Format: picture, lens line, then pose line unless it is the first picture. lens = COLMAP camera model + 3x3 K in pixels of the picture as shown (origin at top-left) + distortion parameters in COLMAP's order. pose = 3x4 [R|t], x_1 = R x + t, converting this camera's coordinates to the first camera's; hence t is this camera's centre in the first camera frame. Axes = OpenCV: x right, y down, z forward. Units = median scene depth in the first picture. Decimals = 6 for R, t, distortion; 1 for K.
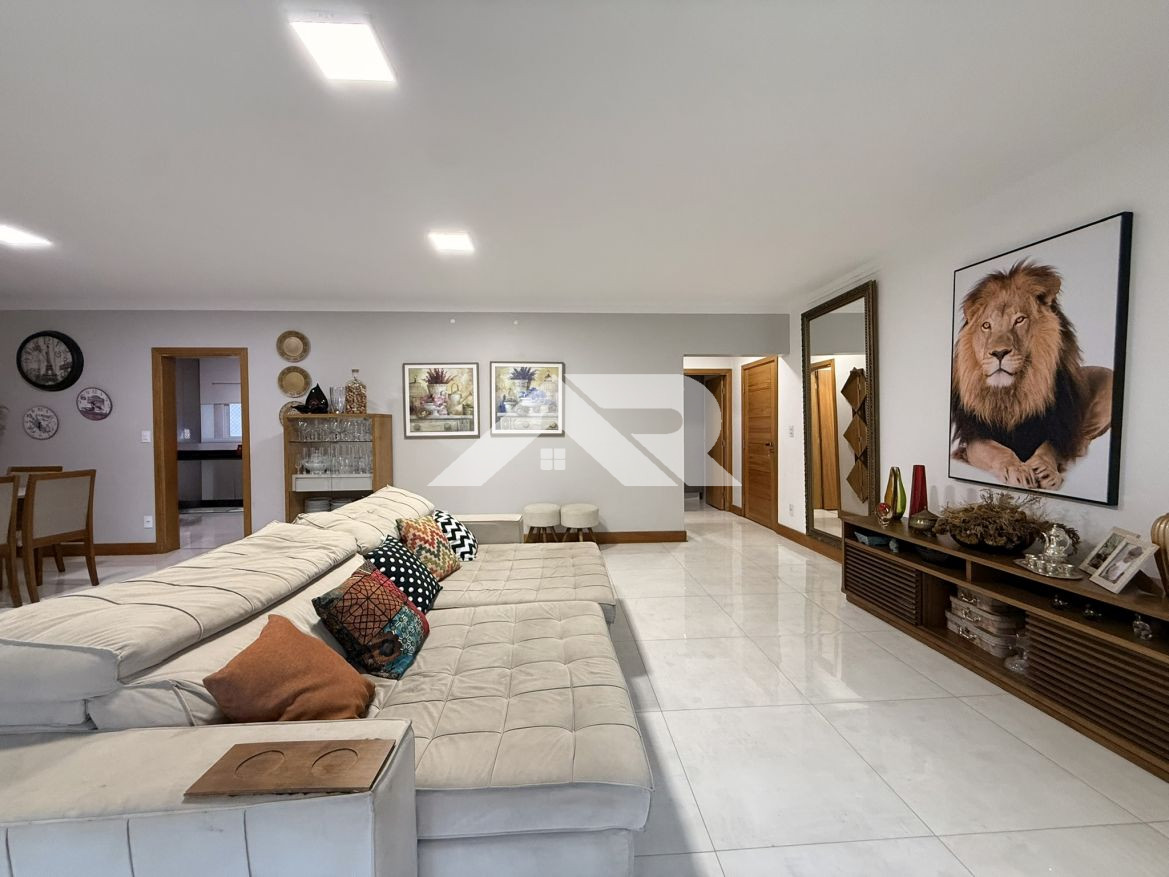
lens RADIAL K [[464.7, 0, 583.3], [0, 464.7, 440.0], [0, 0, 1]] dist [0.002834, -0.001611]
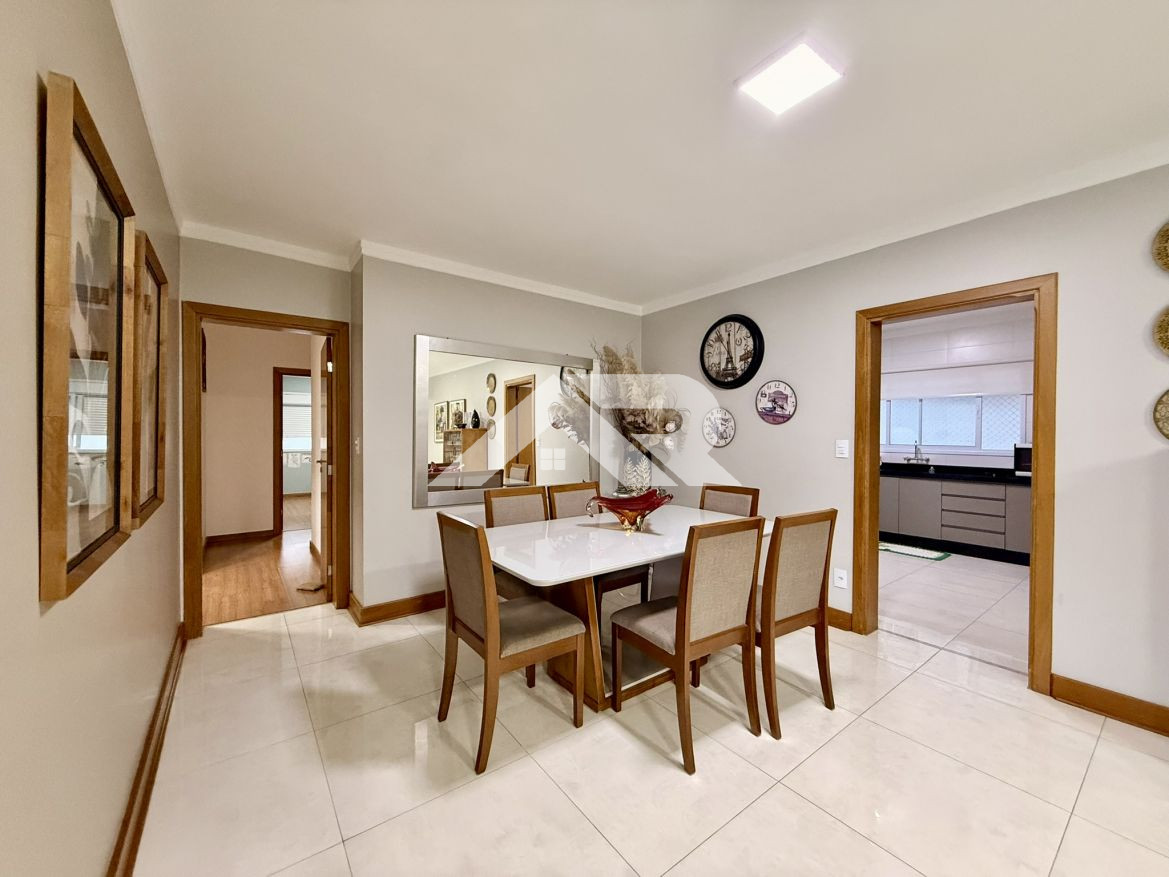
lens RADIAL K [[464.7, 0, 580.9], [0, 464.7, 441.2], [0, 0, 1]] dist [0.002834, -0.001611]
pose [[0.547787, 0.026380, -0.836202, -0.606126], [-0.025246, 0.999569, 0.014995, -0.018805], [0.836237, 0.012897, 0.548217, 0.337196]]
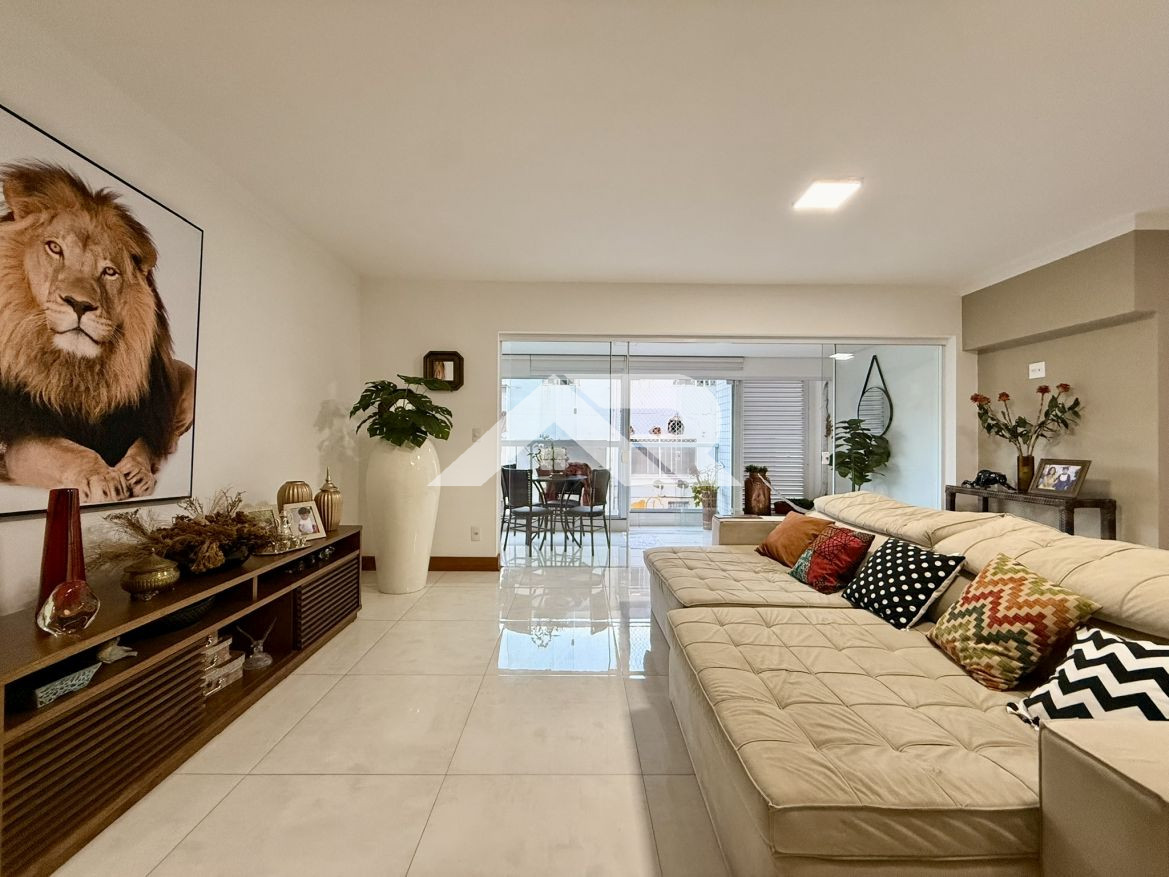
lens RADIAL K [[464.7, 0, 581.7], [0, 464.7, 436.5], [0, 0, 1]] dist [0.002834, -0.001611]
pose [[-0.998922, 0.002323, 0.046364, 0.108876], [0.002903, 0.999918, 0.012434, -0.004871], [-0.046331, 0.012555, -0.998847, 1.085251]]
